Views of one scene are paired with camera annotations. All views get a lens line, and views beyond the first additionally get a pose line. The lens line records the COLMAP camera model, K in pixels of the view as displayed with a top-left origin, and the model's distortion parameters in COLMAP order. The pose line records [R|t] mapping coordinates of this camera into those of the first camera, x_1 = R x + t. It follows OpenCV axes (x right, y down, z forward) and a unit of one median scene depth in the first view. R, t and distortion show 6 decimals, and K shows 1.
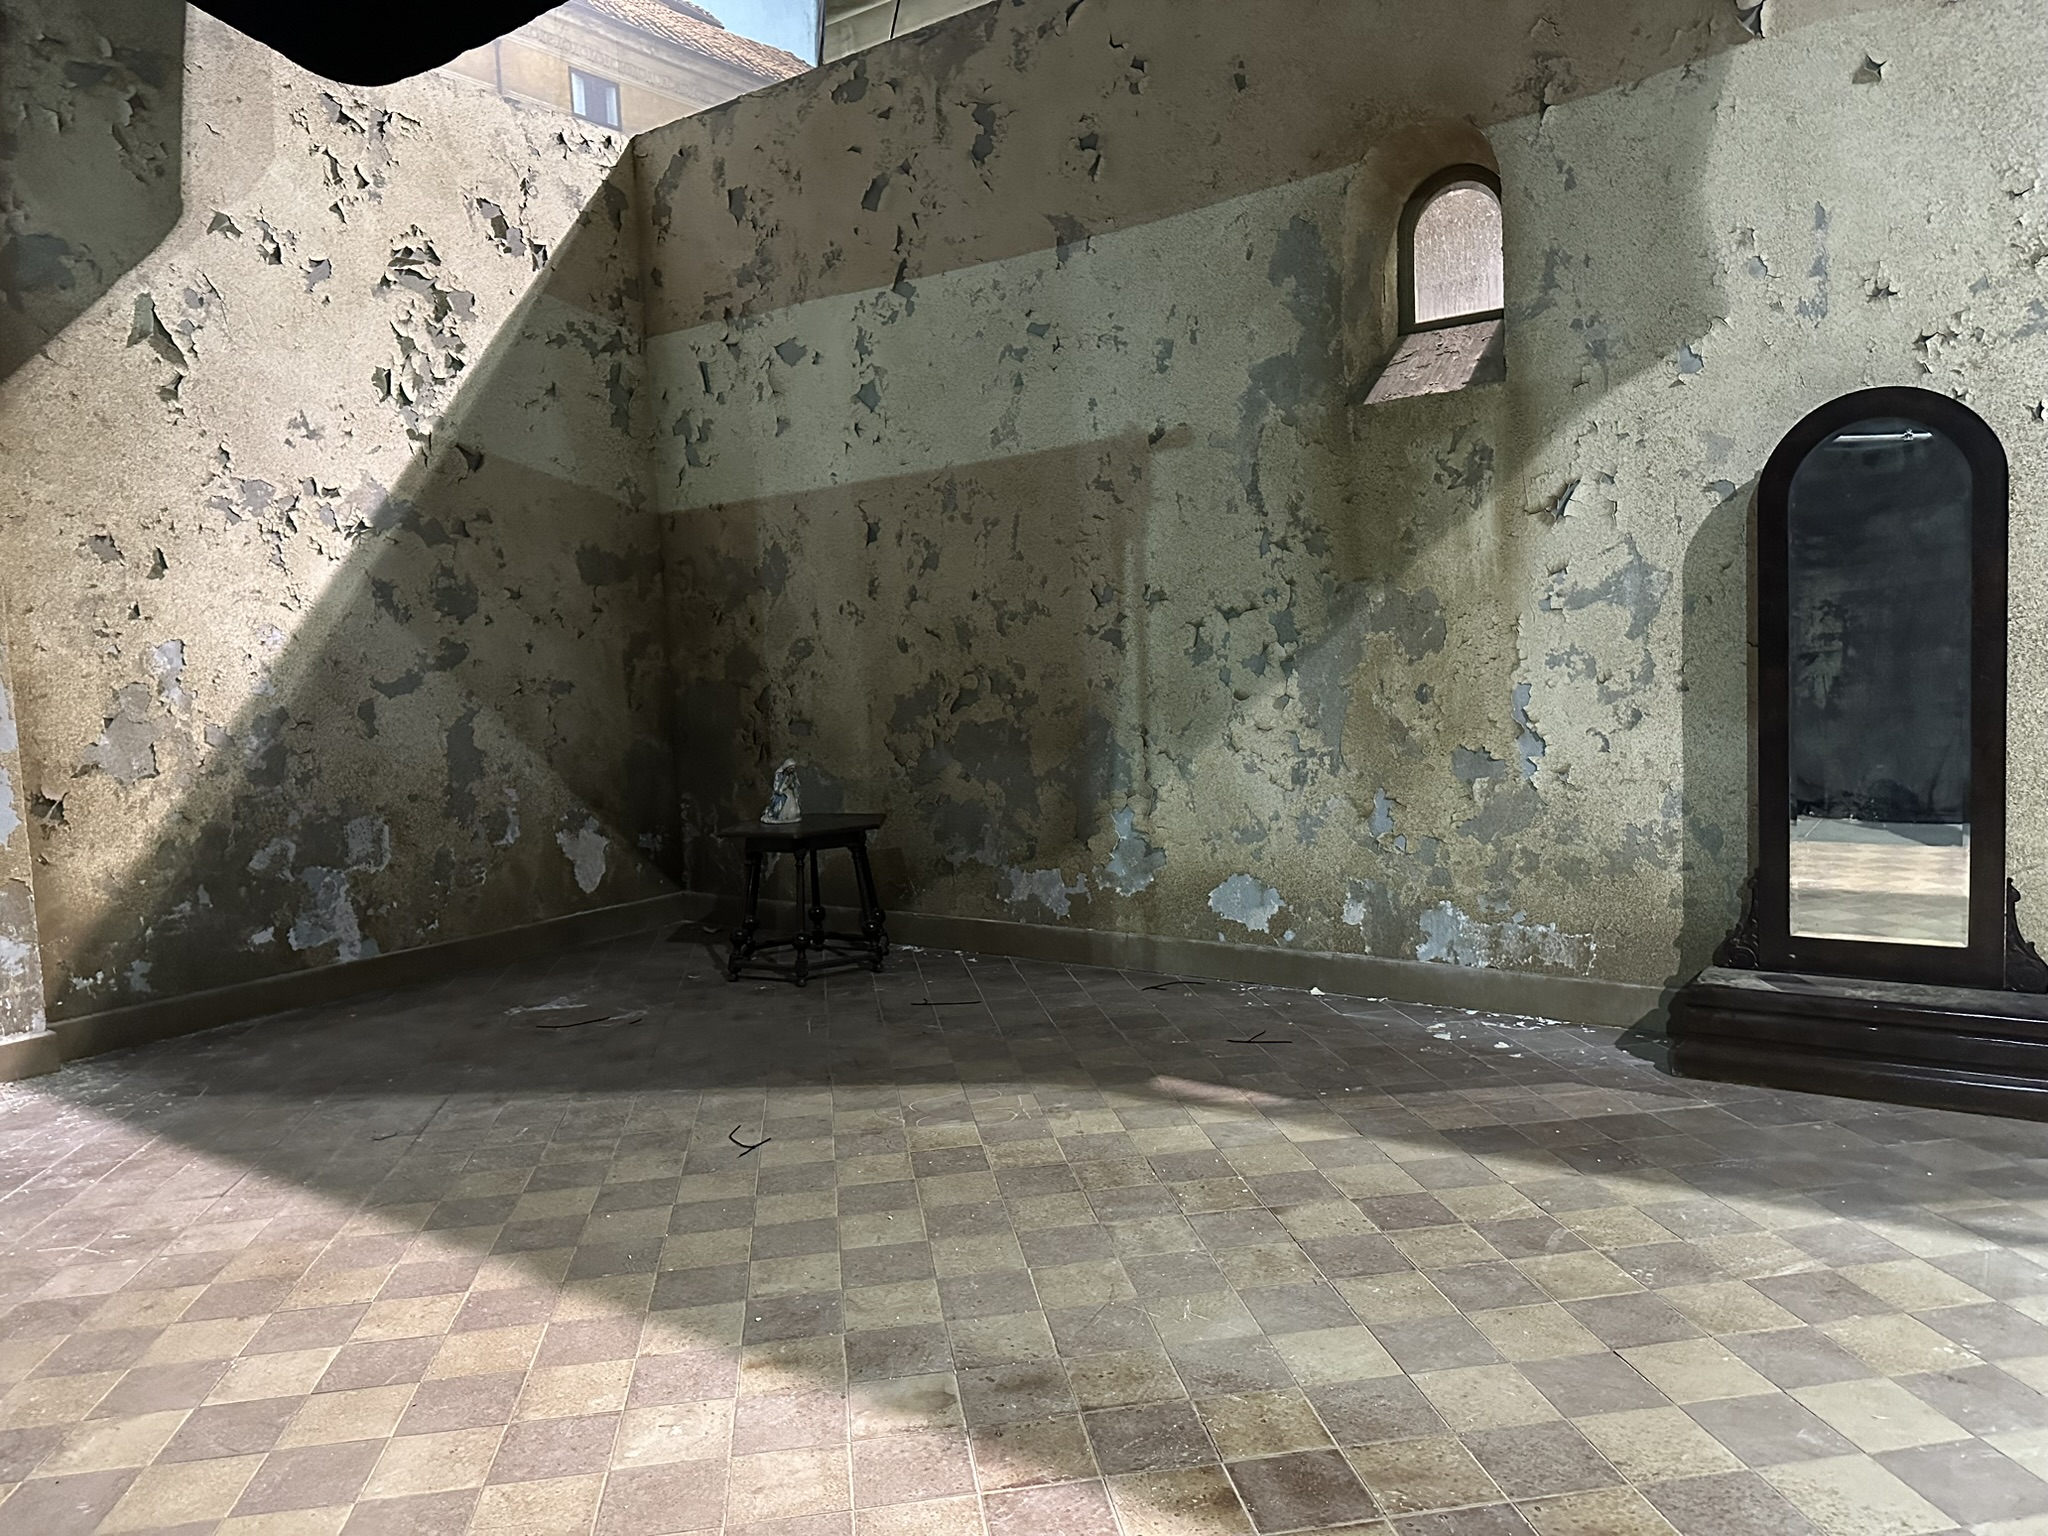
lens RADIAL K [[1434.4, 0, 1025.7], [0, 1434.4, 785.9], [0, 0, 1]] dist [0.070466, -0.088808]
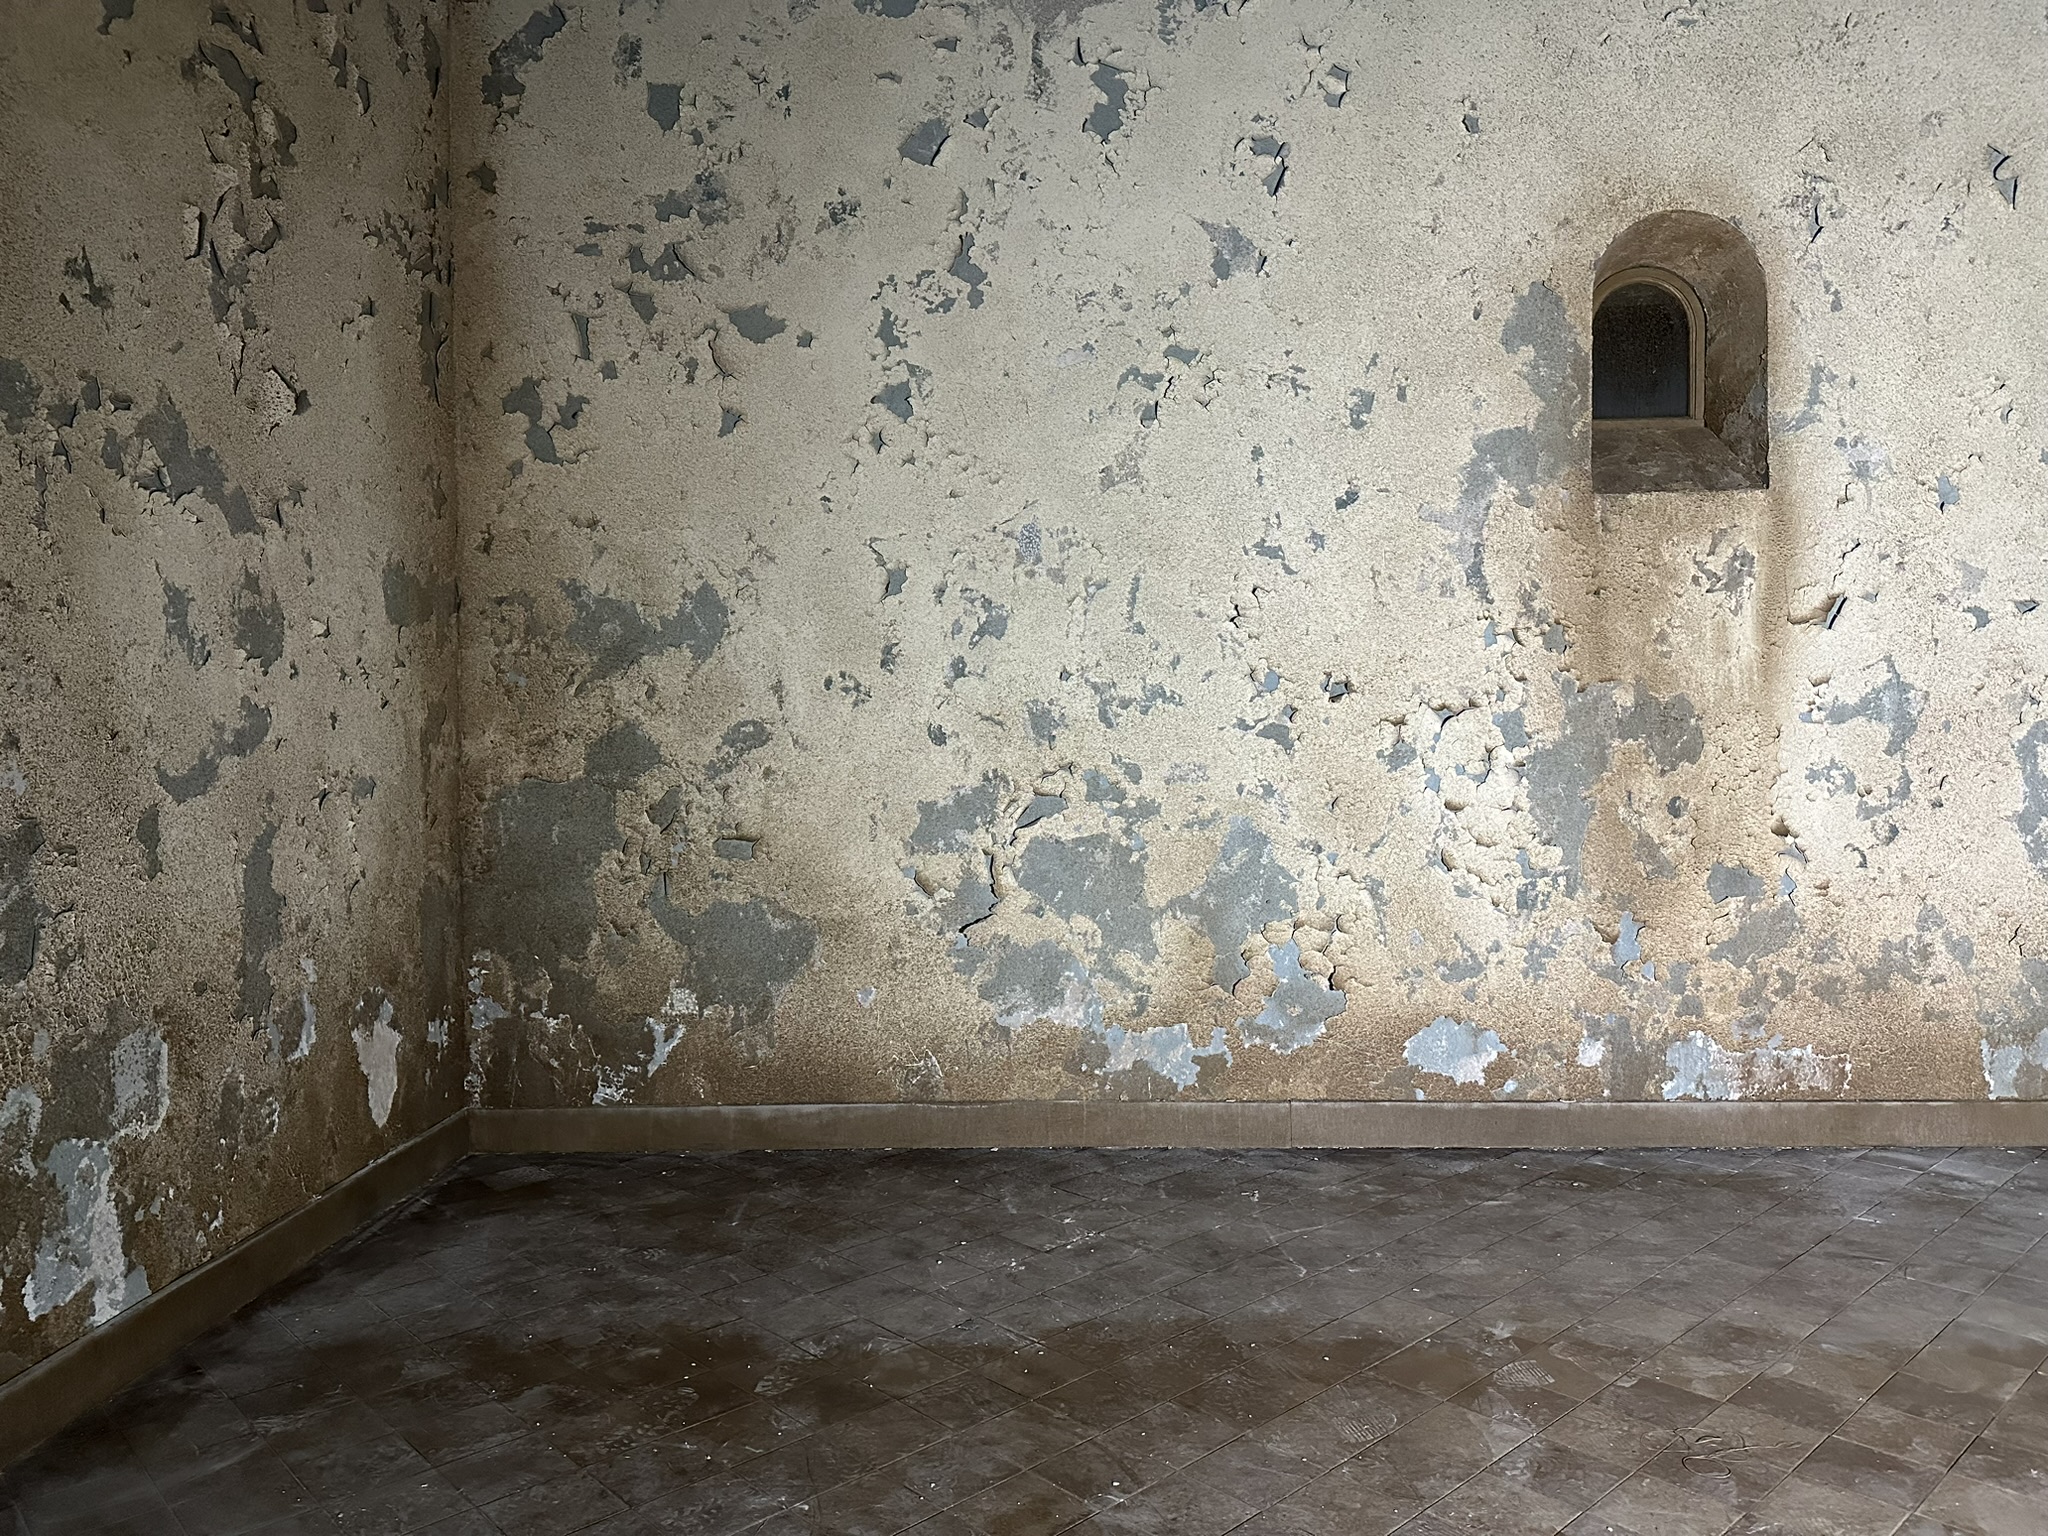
lens RADIAL K [[1434.4, 0, 1034.6], [0, 1434.4, 763.3], [0, 0, 1]] dist [0.070466, -0.088808]
pose [[0.825045, 0.023674, 0.564571, -0.493472], [0.028649, 0.996085, -0.083635, -0.021539], [-0.564341, 0.085177, 0.821136, 0.387958]]
